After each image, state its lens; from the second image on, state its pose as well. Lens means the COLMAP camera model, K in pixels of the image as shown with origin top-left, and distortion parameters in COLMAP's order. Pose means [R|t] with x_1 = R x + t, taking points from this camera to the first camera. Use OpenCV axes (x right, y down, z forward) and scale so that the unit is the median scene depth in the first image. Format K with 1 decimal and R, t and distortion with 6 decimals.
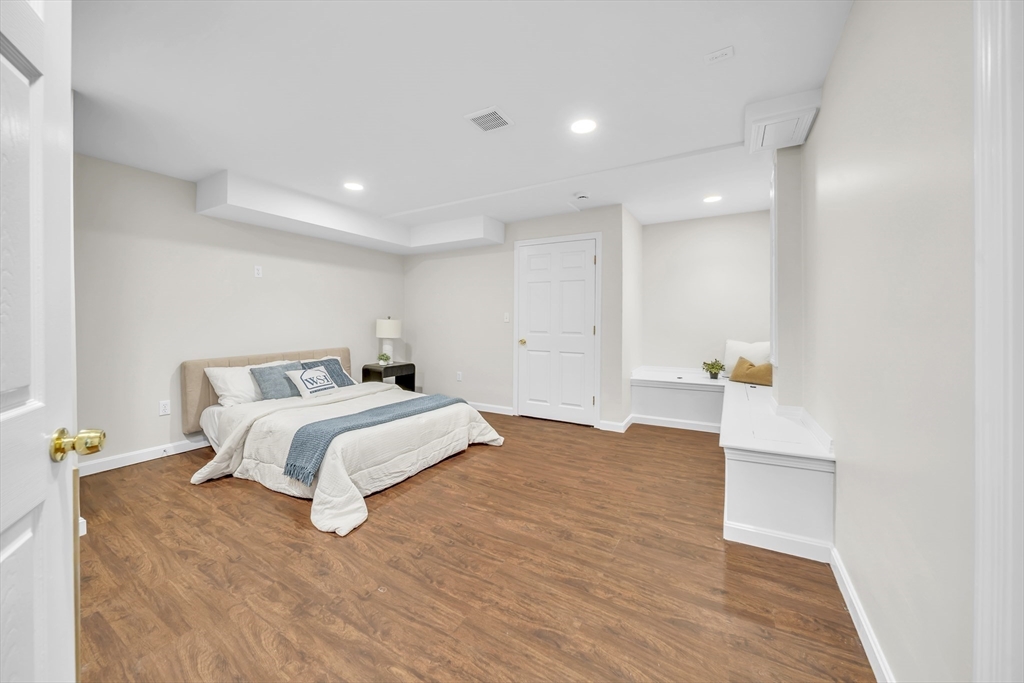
lens RADIAL K [[375.8, 0, 512.6], [0, 375.8, 327.8], [0, 0, 1]] dist [-0.001072, -0.000277]
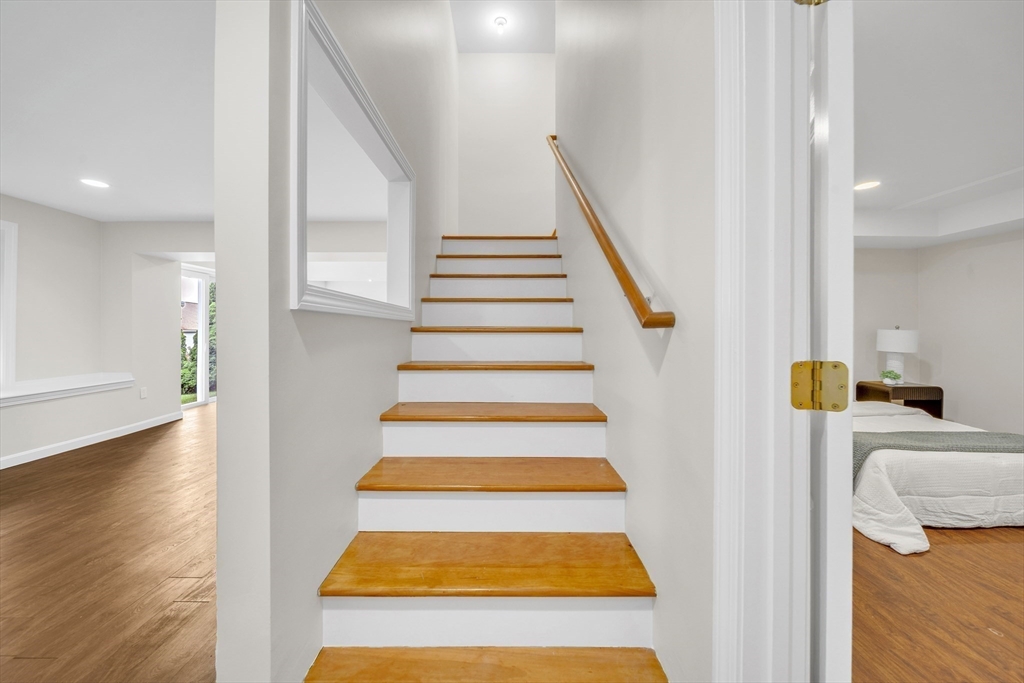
lens RADIAL K [[375.8, 0, 512.6], [0, 375.8, 327.8], [0, 0, 1]] dist [-0.001072, -0.000277]
pose [[0.513735, 0.001041, -0.857948, -0.115275], [-0.020644, 0.999725, -0.011148, 0.000151], [0.857701, 0.023439, 0.513615, -0.316860]]
